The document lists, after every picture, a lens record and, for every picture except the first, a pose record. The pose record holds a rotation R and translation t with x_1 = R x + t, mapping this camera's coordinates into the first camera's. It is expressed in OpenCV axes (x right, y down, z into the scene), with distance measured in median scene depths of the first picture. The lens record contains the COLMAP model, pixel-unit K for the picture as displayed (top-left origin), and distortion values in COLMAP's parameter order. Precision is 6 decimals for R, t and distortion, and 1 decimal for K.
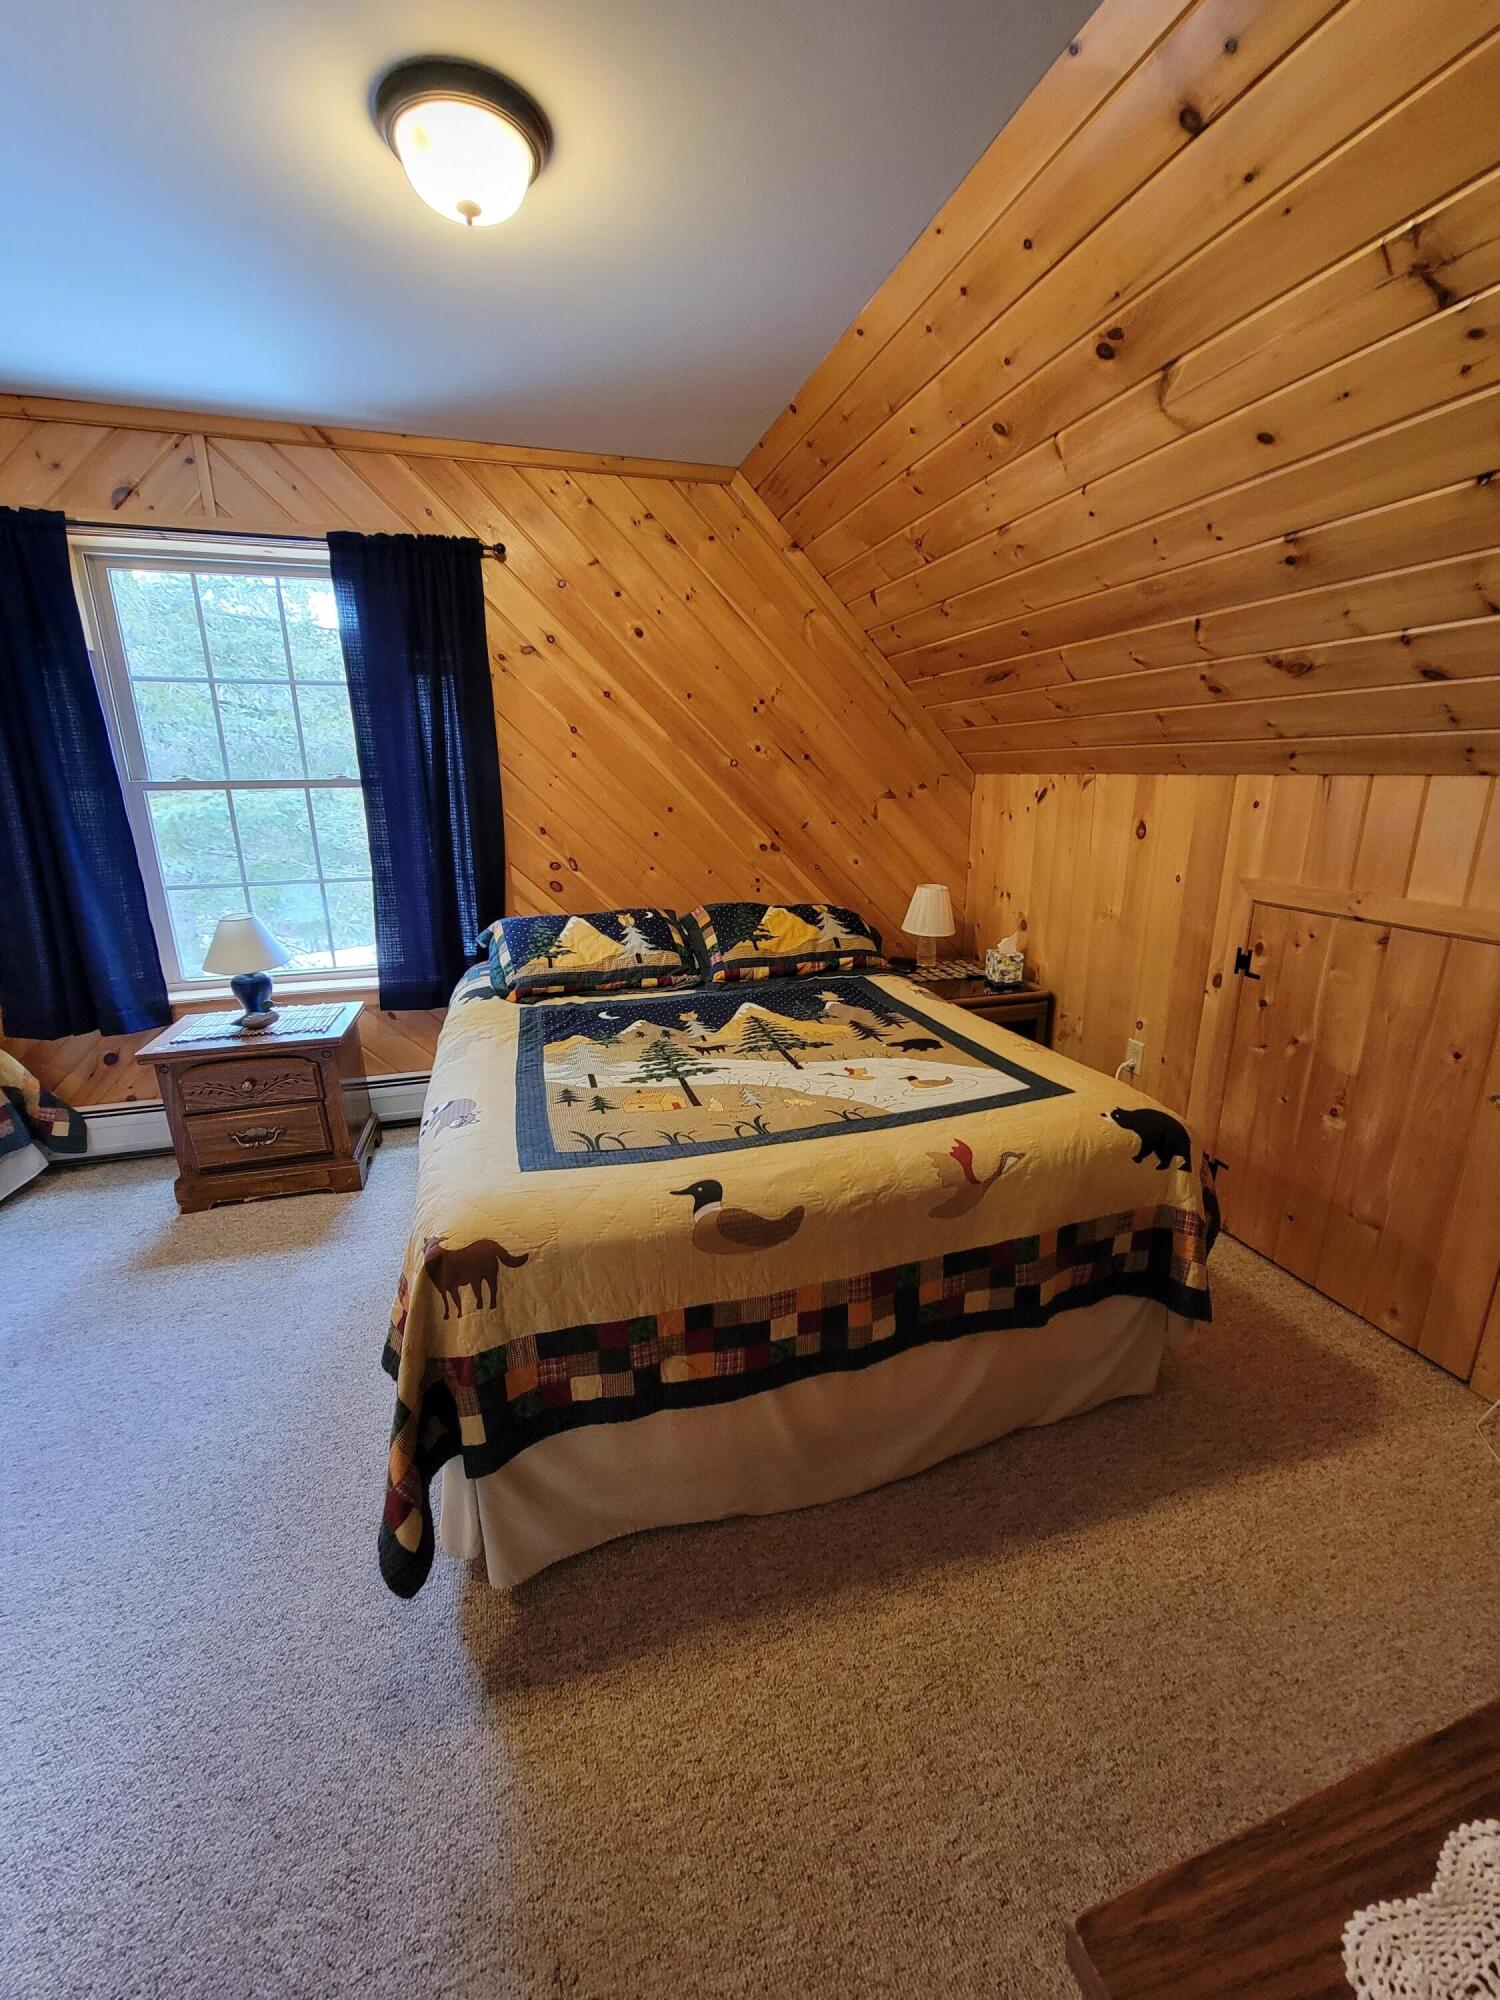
lens RADIAL K [[806.7, 0, 753.2], [0, 806.7, 997.5], [0, 0, 1]] dist [-0.005460, -0.001447]
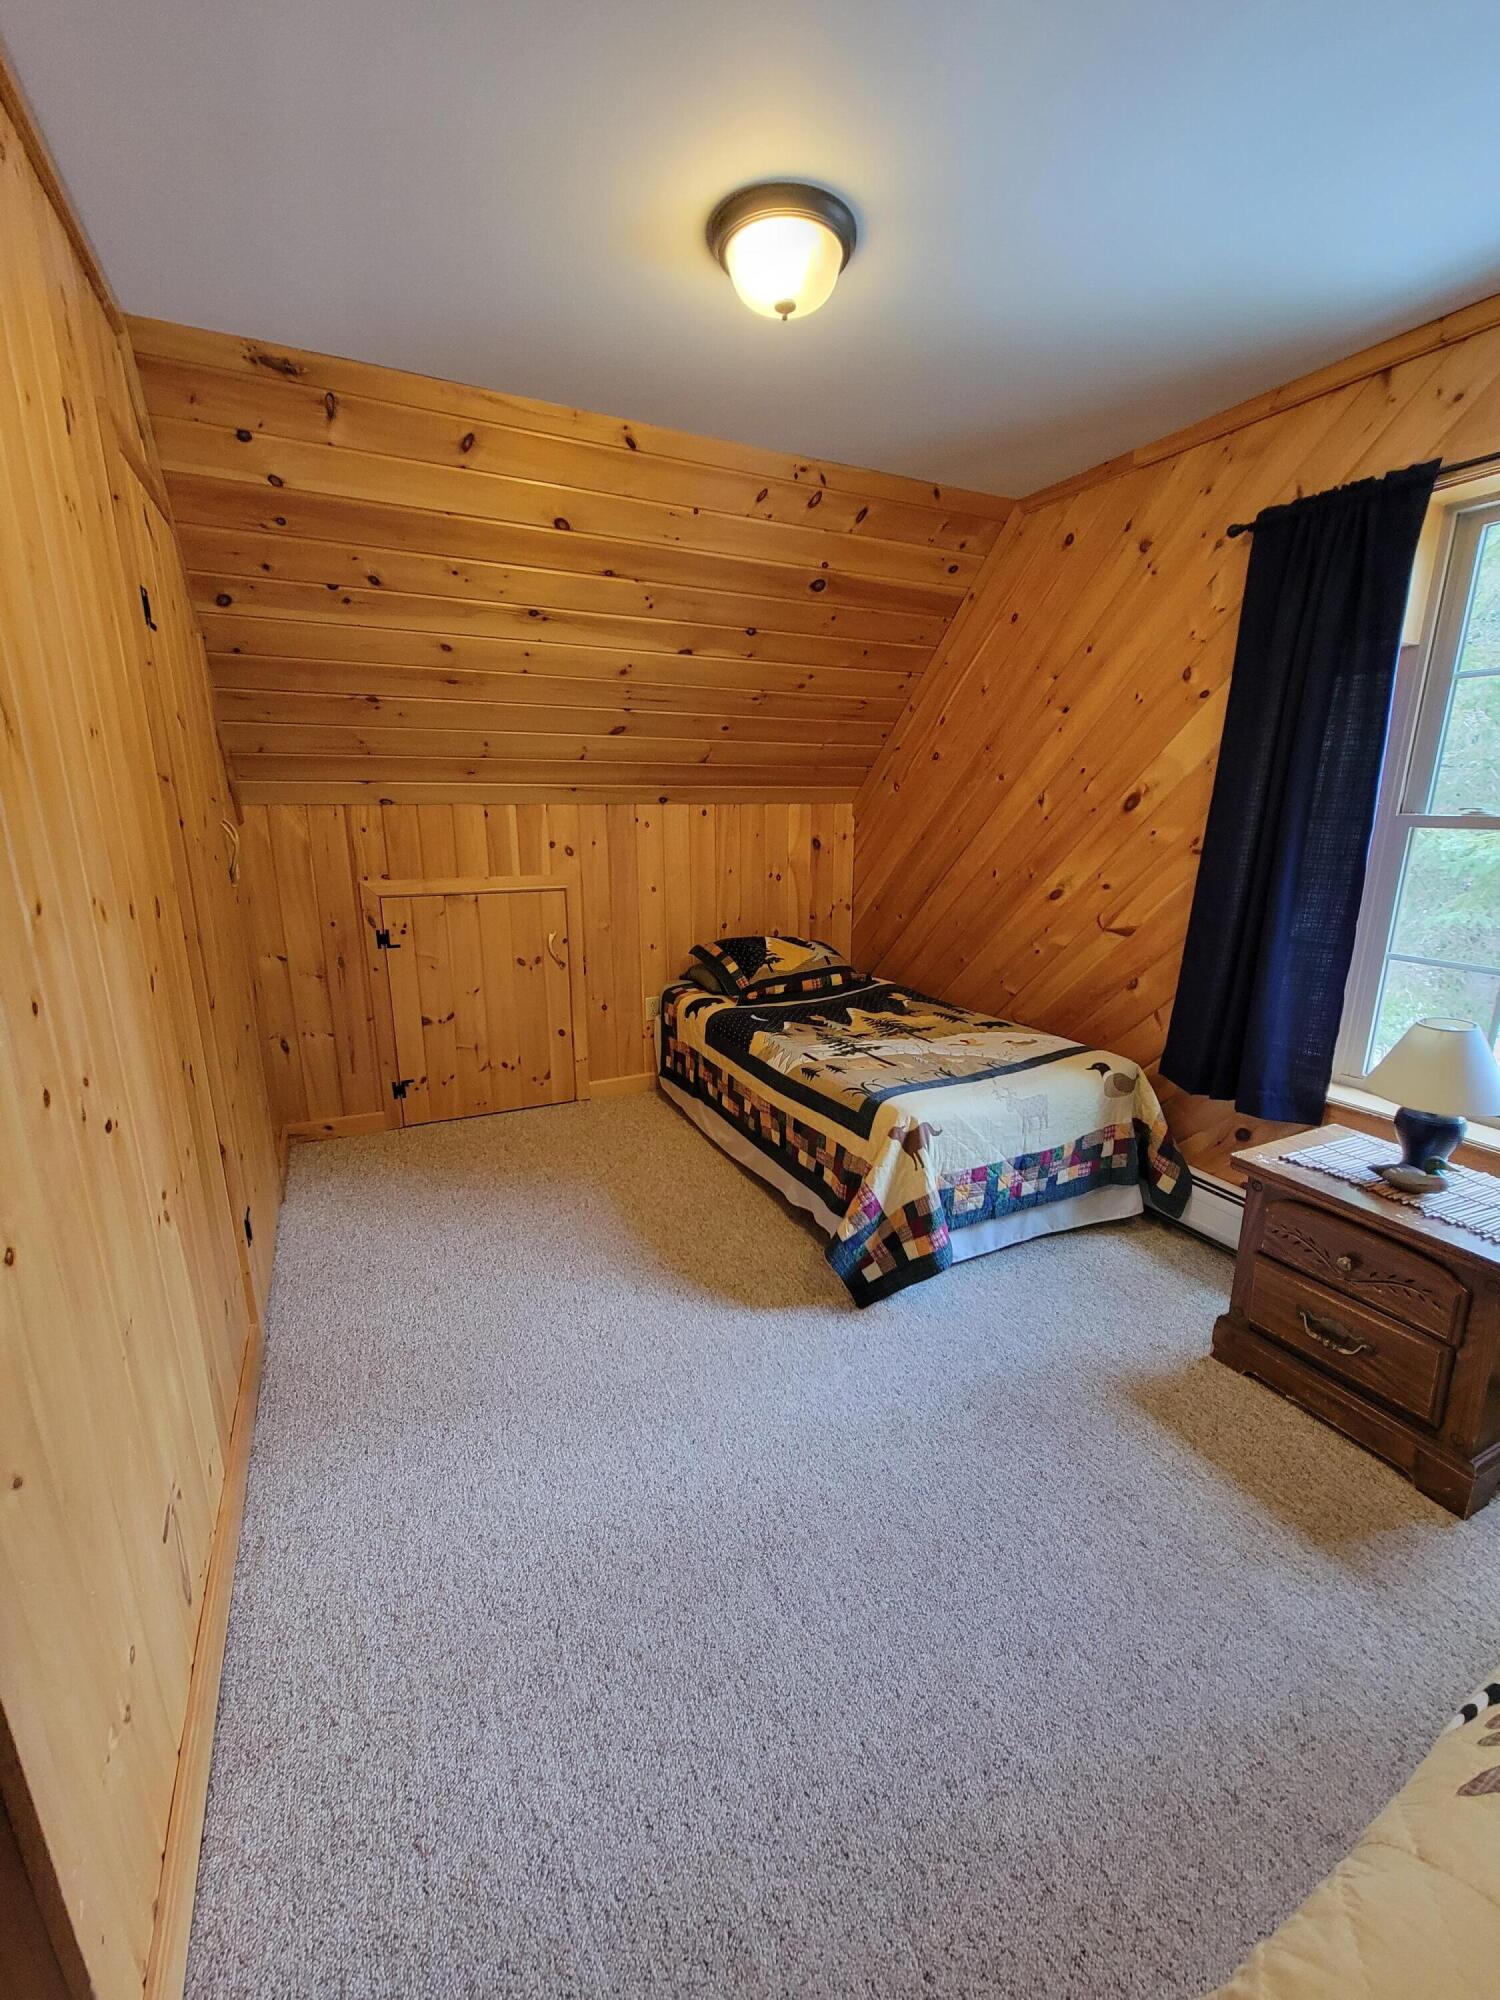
lens RADIAL K [[806.7, 0, 749.1], [0, 806.7, 1003.7], [0, 0, 1]] dist [-0.005460, -0.001447]
pose [[0.166949, 0.244770, -0.955100, -0.114798], [-0.278504, 0.940954, 0.192463, -0.080237], [0.945814, 0.233867, 0.225261, 0.305267]]
